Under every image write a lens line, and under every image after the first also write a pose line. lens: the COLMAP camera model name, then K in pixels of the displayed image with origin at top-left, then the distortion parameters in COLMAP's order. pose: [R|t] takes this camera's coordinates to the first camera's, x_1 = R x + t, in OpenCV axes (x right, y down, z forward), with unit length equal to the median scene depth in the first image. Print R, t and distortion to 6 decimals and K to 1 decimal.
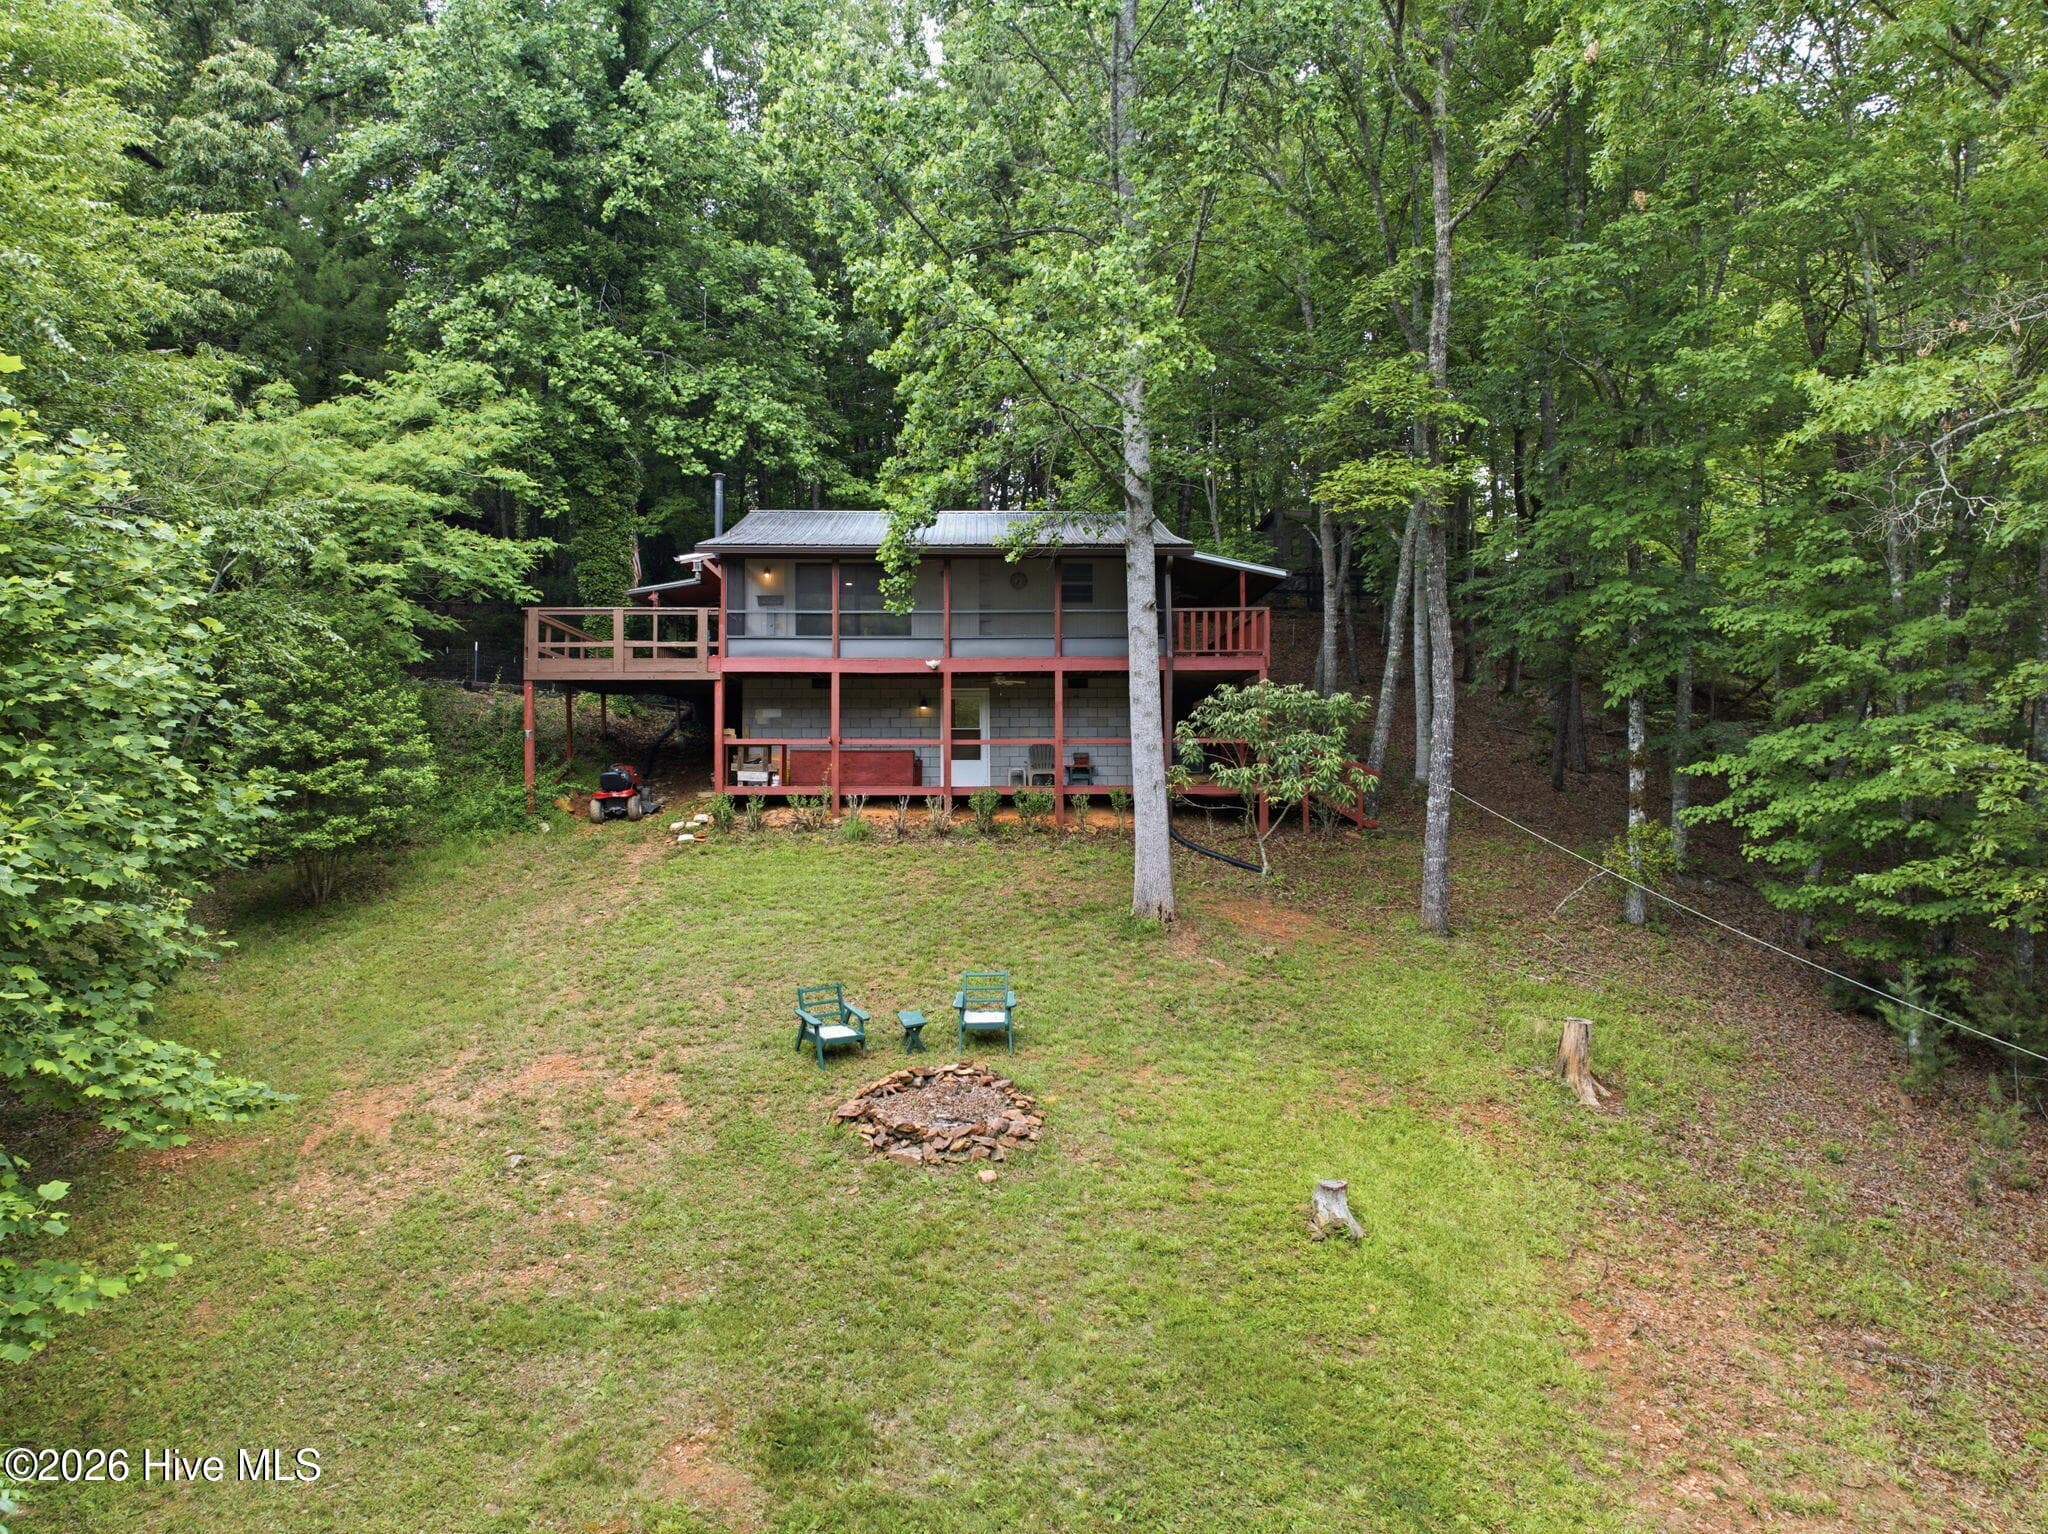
lens RADIAL K [[1455.1, 0, 1022.3], [0, 1455.1, 771.8], [0, 0, 1]] dist [-0.034263, 0.006374]
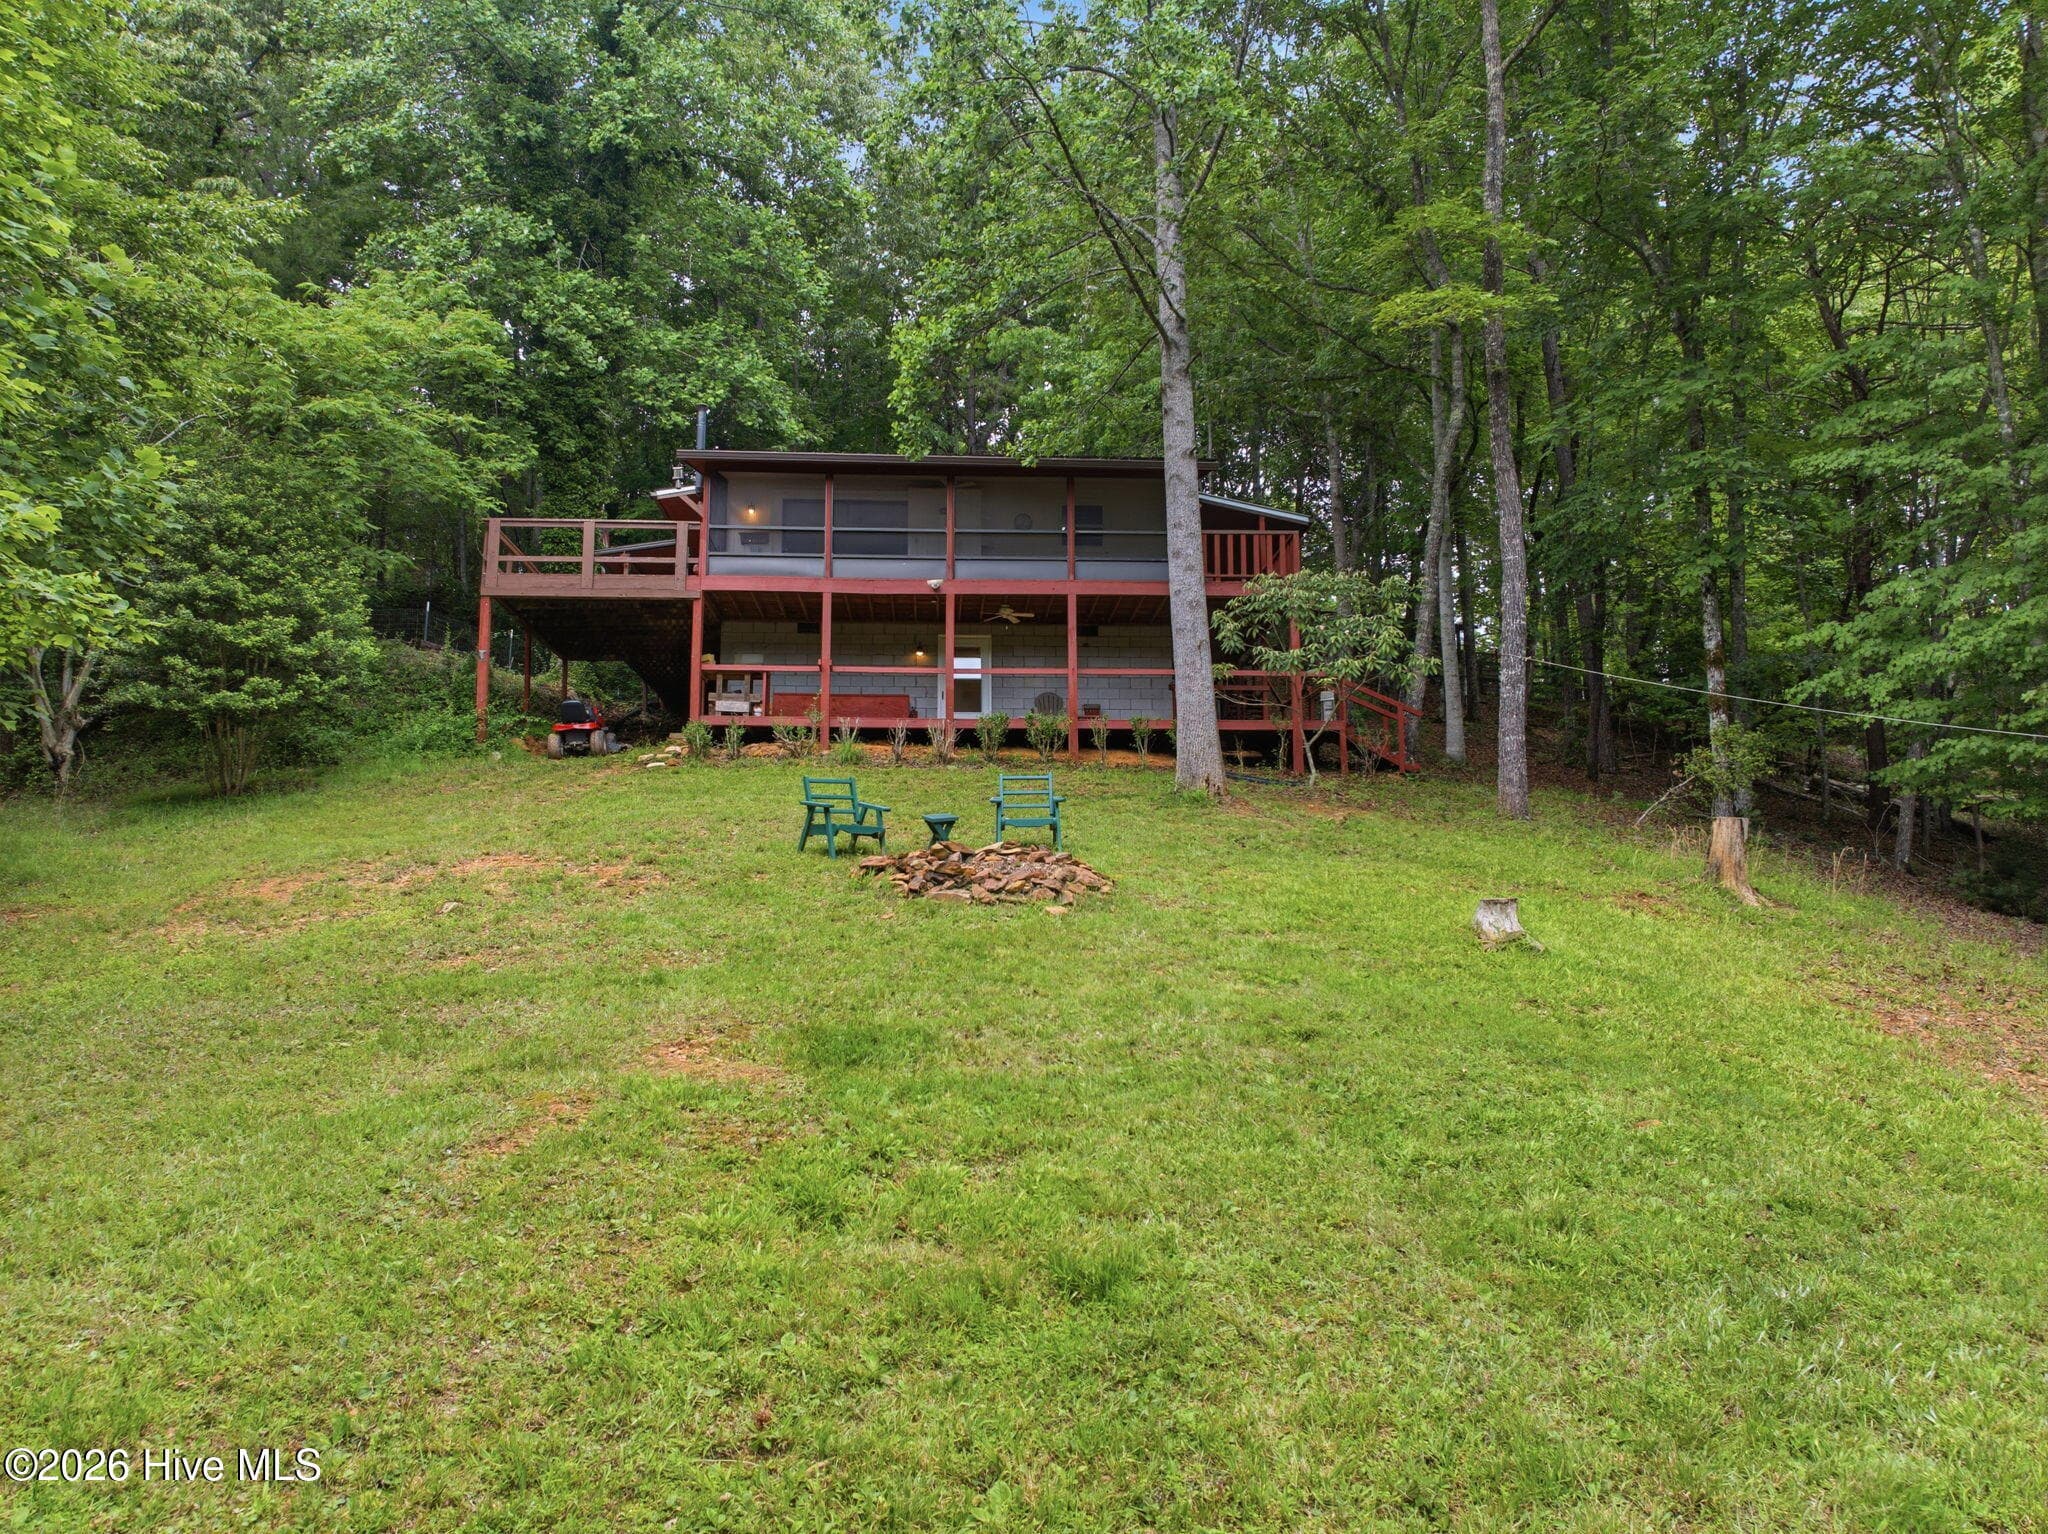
lens RADIAL K [[1455.1, 0, 1020.3], [0, 1455.1, 770.8], [0, 0, 1]] dist [-0.034263, 0.006374]
pose [[0.999468, 0.006982, 0.031853, -0.036353], [-0.002801, 0.991581, -0.129456, 0.160412], [-0.032489, 0.129298, 0.991073, 0.109971]]
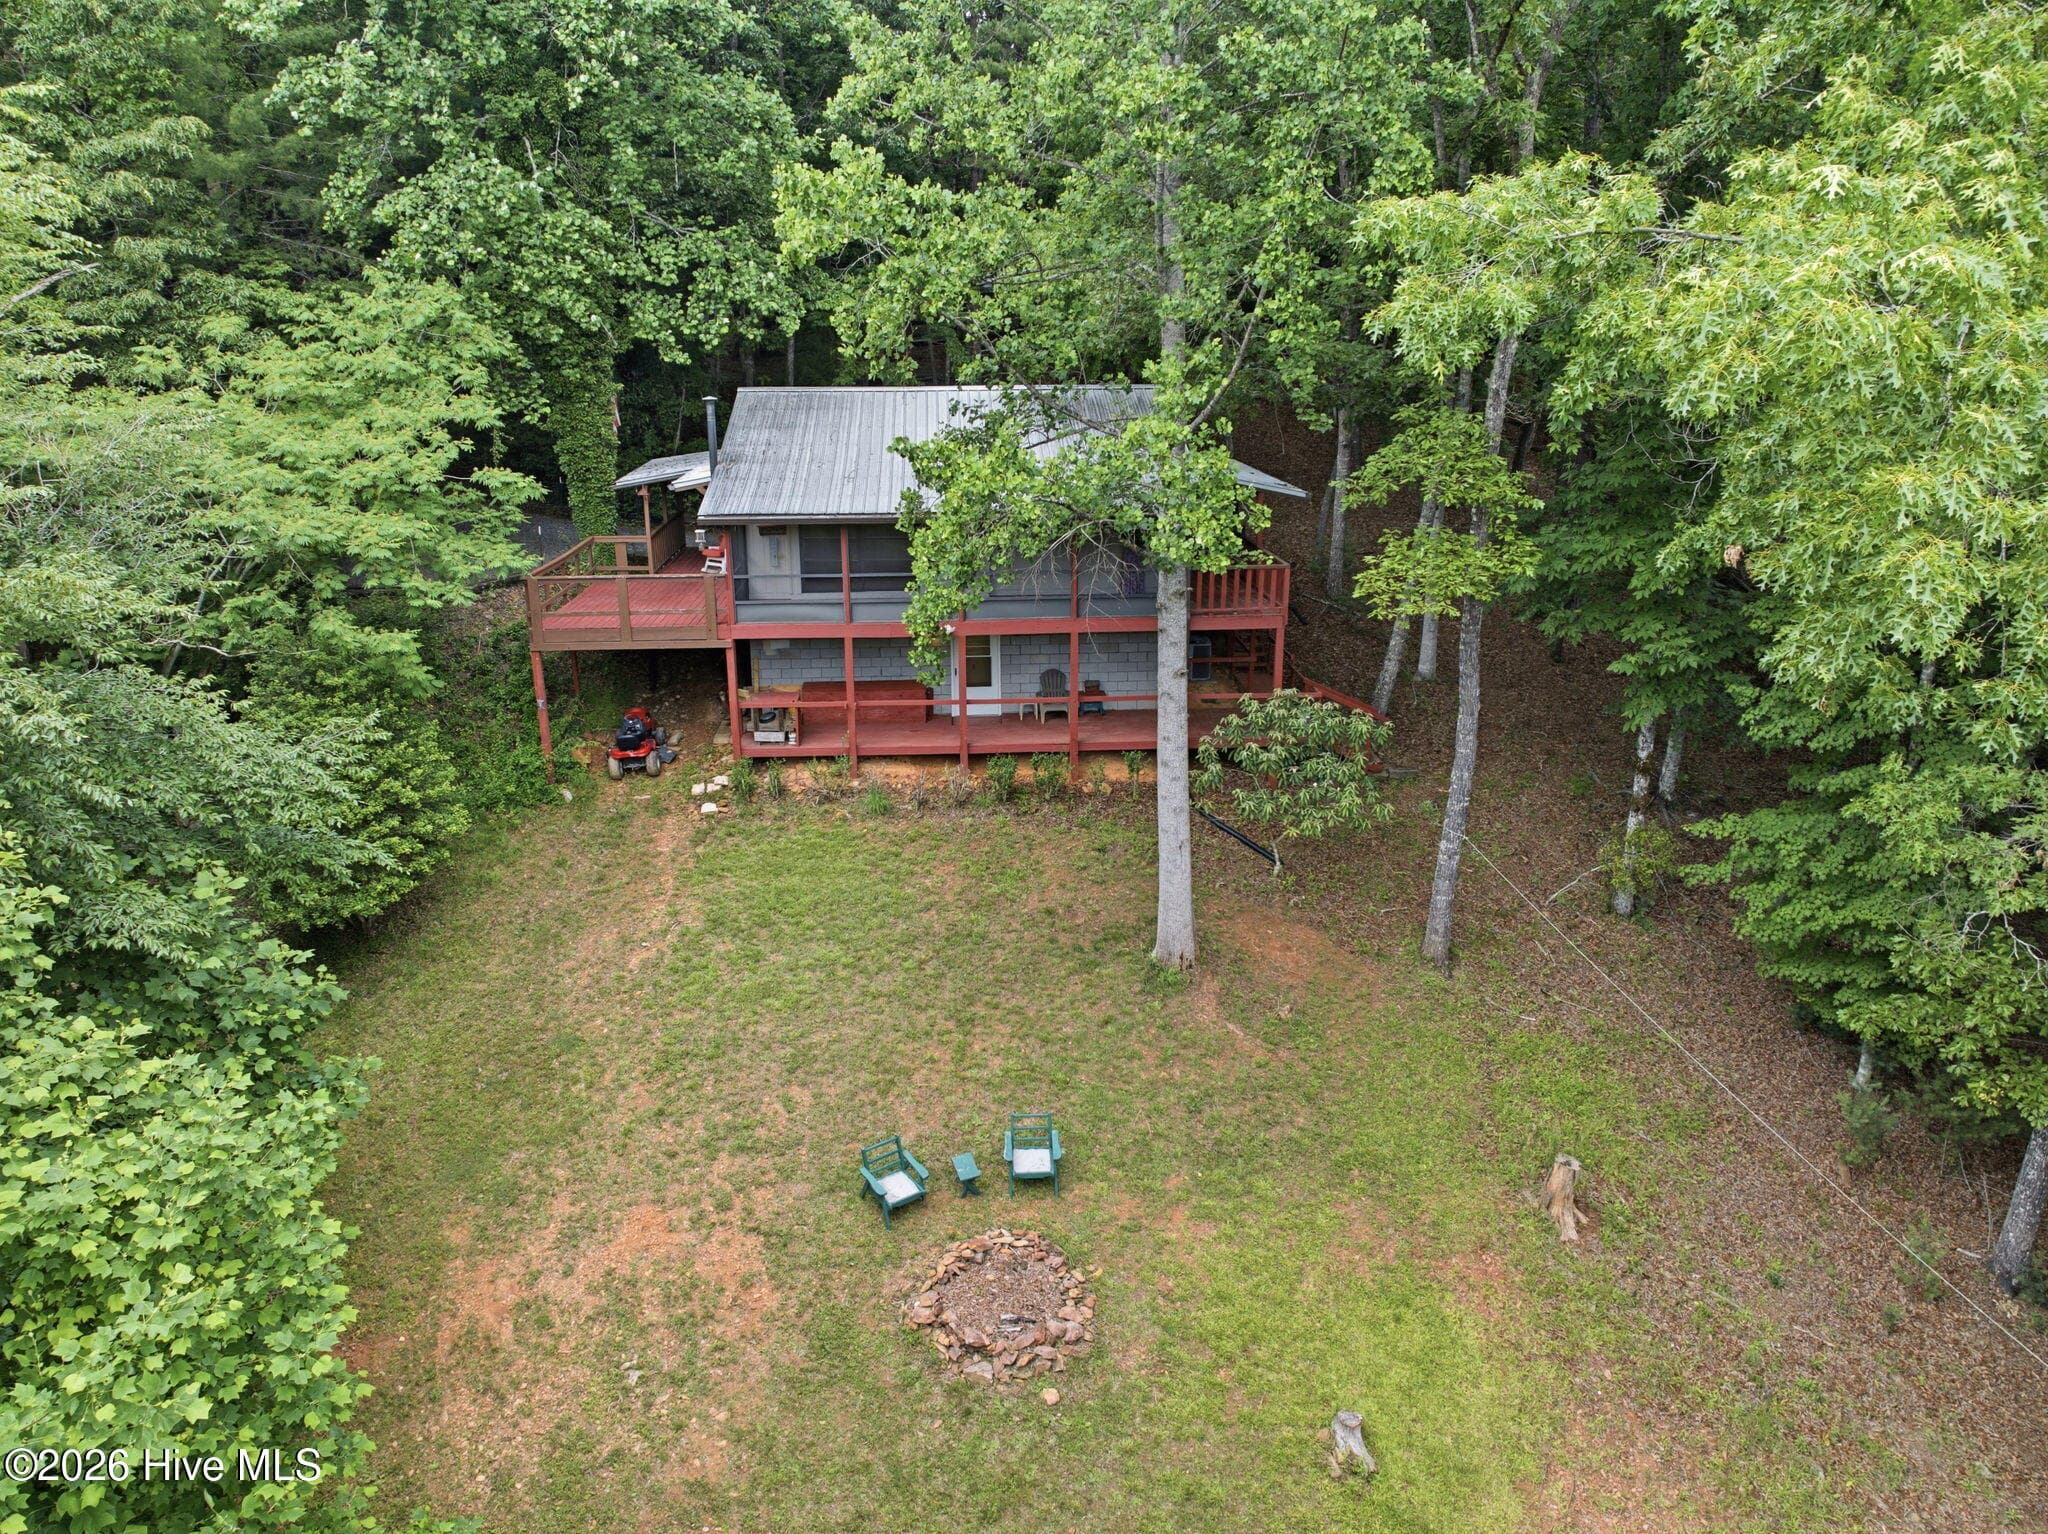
lens RADIAL K [[1455.1, 0, 1025.5], [0, 1455.1, 774.4], [0, 0, 1]] dist [-0.034263, 0.006374]
pose [[0.999543, -0.010077, 0.028486, -0.037986], [0.000646, 0.949667, 0.313262, -0.289925], [-0.030209, -0.313101, 0.949239, 0.033520]]
